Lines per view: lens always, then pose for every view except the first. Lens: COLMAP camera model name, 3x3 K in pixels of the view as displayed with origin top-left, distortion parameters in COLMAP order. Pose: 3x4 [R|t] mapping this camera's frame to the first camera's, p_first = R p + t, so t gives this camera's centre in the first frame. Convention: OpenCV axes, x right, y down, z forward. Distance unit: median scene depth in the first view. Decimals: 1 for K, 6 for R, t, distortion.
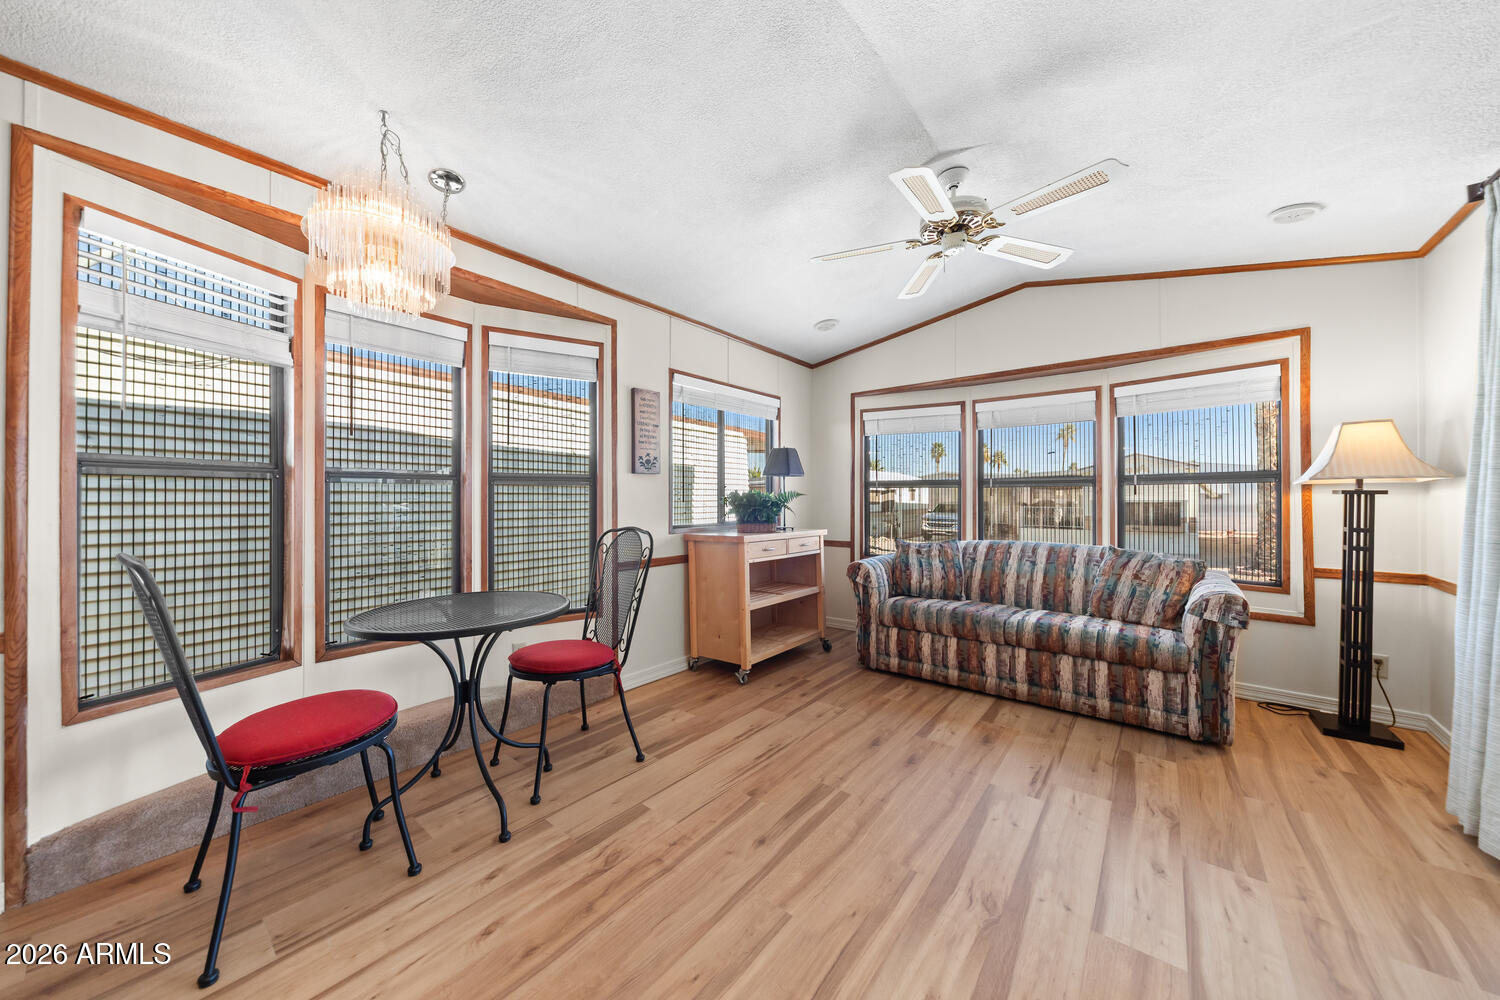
lens RADIAL K [[516.4, 0, 750.0], [0, 516.4, 500.0], [0, 0, 1]] dist [-0.000766, -0.000055]
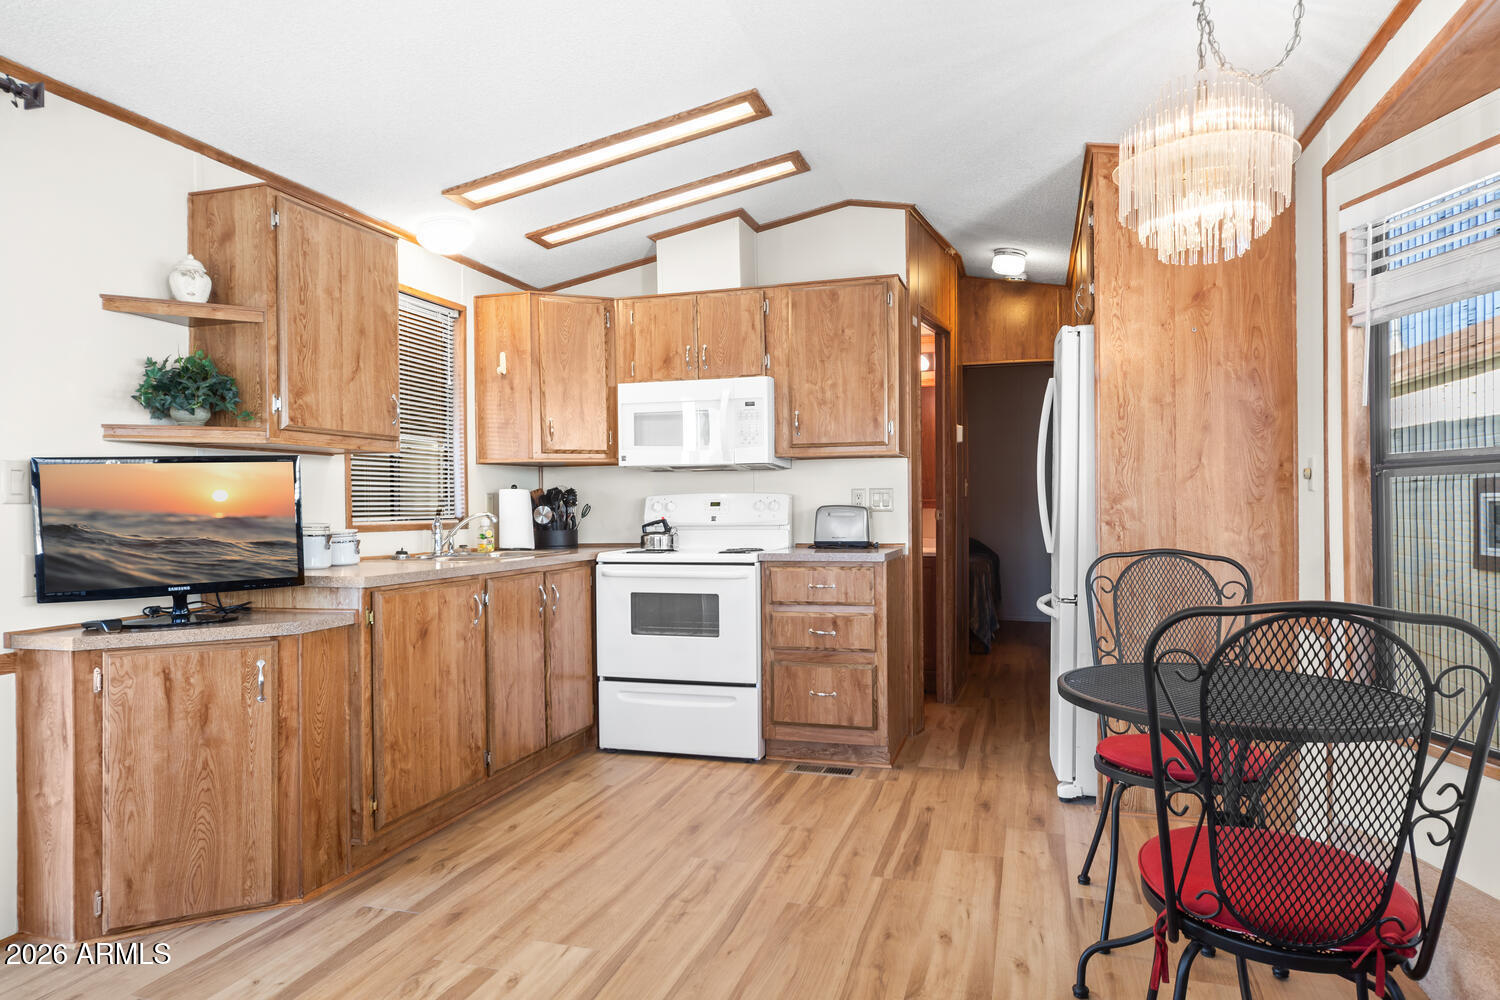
lens RADIAL K [[940.6, 0, 750.0], [0, 940.6, 500.0], [0, 0, 1]] dist [0.000249, -0.000592]
pose [[-0.930819, 0.003090, -0.365467, 0.249516], [0.004196, 0.999989, -0.002232, -0.006263], [0.365456, -0.003611, -0.930821, 1.249102]]
